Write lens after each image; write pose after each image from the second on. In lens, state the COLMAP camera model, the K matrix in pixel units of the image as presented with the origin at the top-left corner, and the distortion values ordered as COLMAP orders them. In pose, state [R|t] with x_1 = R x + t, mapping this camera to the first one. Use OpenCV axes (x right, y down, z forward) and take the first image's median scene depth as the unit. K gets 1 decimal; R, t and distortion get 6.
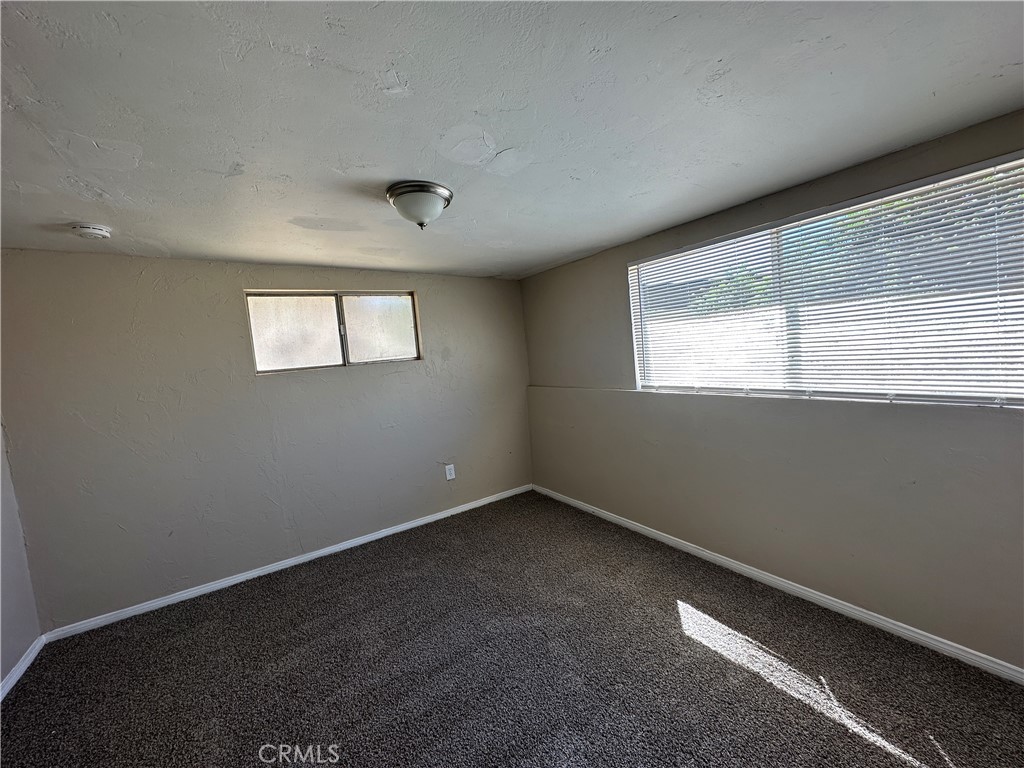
lens RADIAL K [[408.1, 0, 513.1], [0, 408.1, 387.6], [0, 0, 1]] dist [-0.002781, 0.001047]
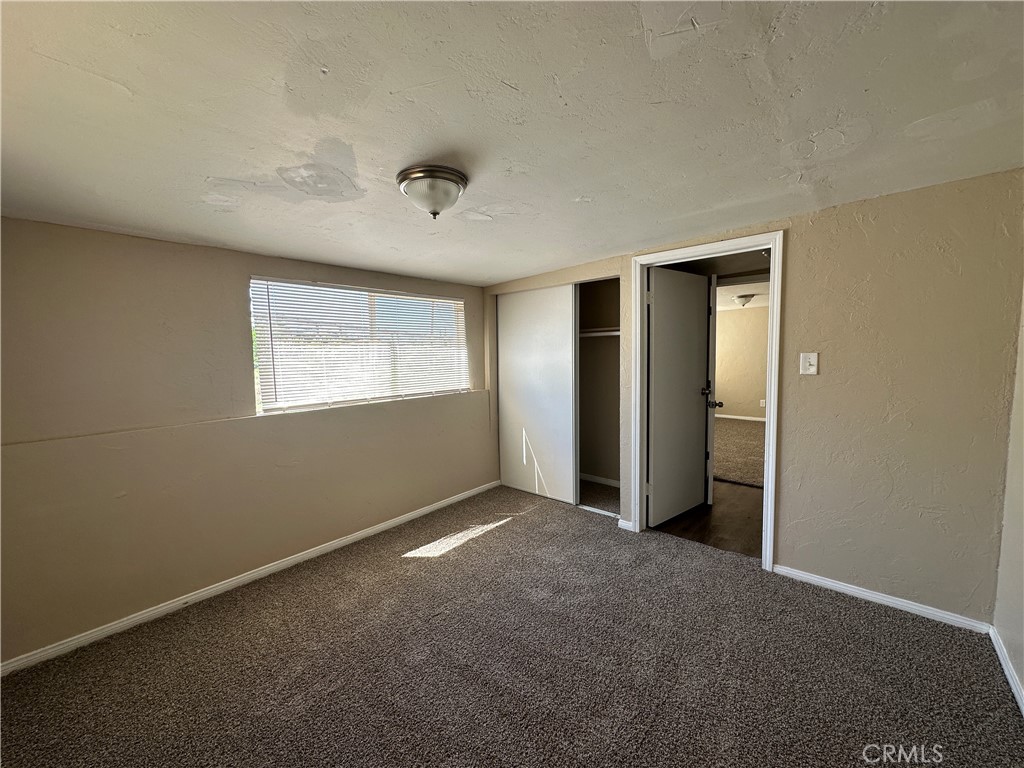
lens RADIAL K [[408.1, 0, 509.5], [0, 408.1, 386.5], [0, 0, 1]] dist [-0.002781, 0.001047]
pose [[-0.253280, 0.010464, 0.967336, -0.746144], [0.131789, 0.990992, 0.023786, -0.005147], [-0.958374, 0.133509, -0.252378, 0.714951]]
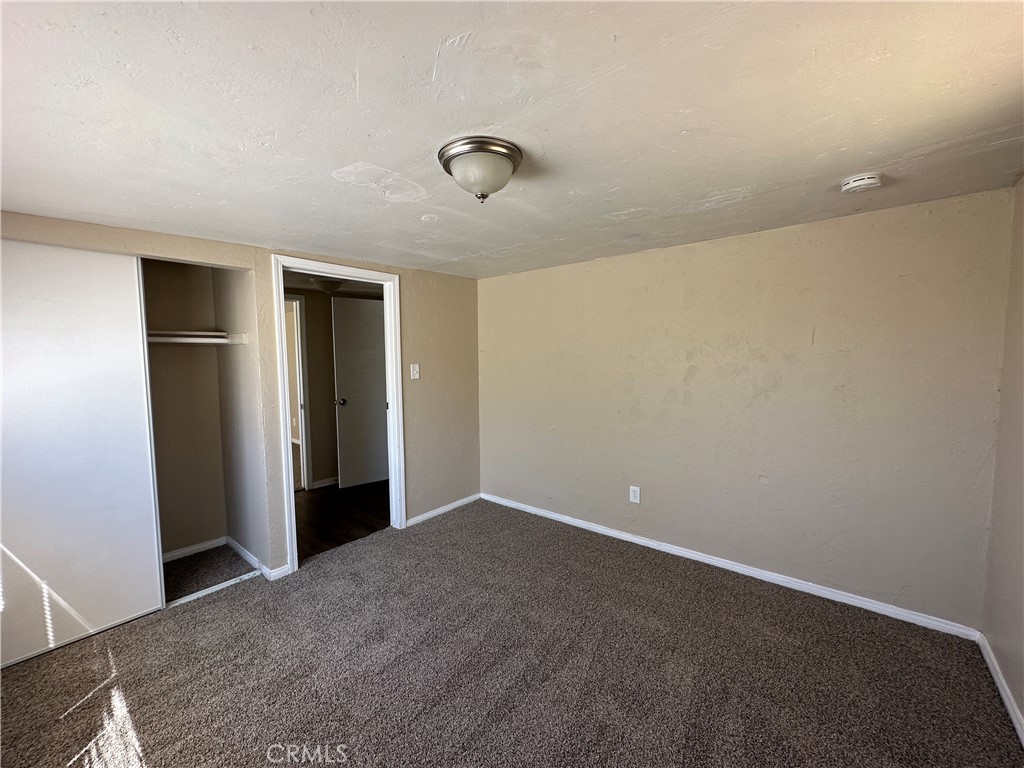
lens RADIAL K [[408.1, 0, 512.4], [0, 408.1, 385.7], [0, 0, 1]] dist [-0.002781, 0.001047]
pose [[-0.949356, 0.119808, -0.290462, -0.004595], [0.067690, 0.980727, 0.183285, -0.114861], [0.306823, 0.154341, -0.939169, 1.159365]]
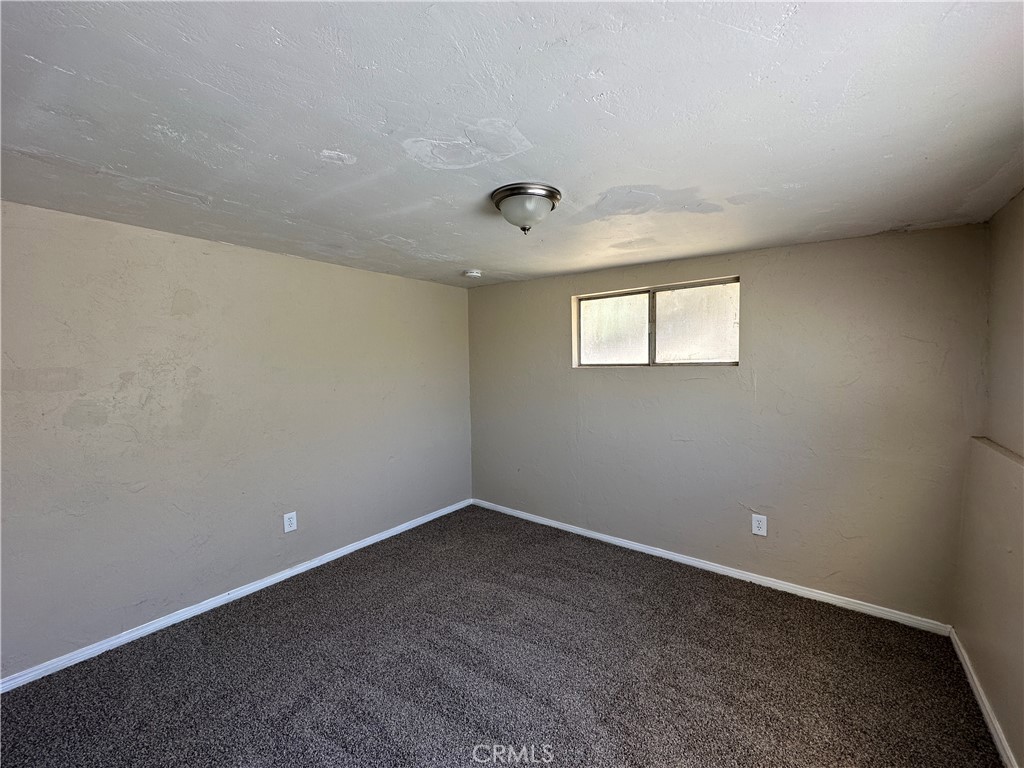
lens RADIAL K [[408.1, 0, 510.6], [0, 408.1, 386.3], [0, 0, 1]] dist [-0.002781, 0.001047]
pose [[0.316124, 0.136226, -0.938887, 0.446456], [-0.099449, 0.988943, 0.110004, -0.088797], [0.943491, 0.058597, 0.326176, 0.434931]]
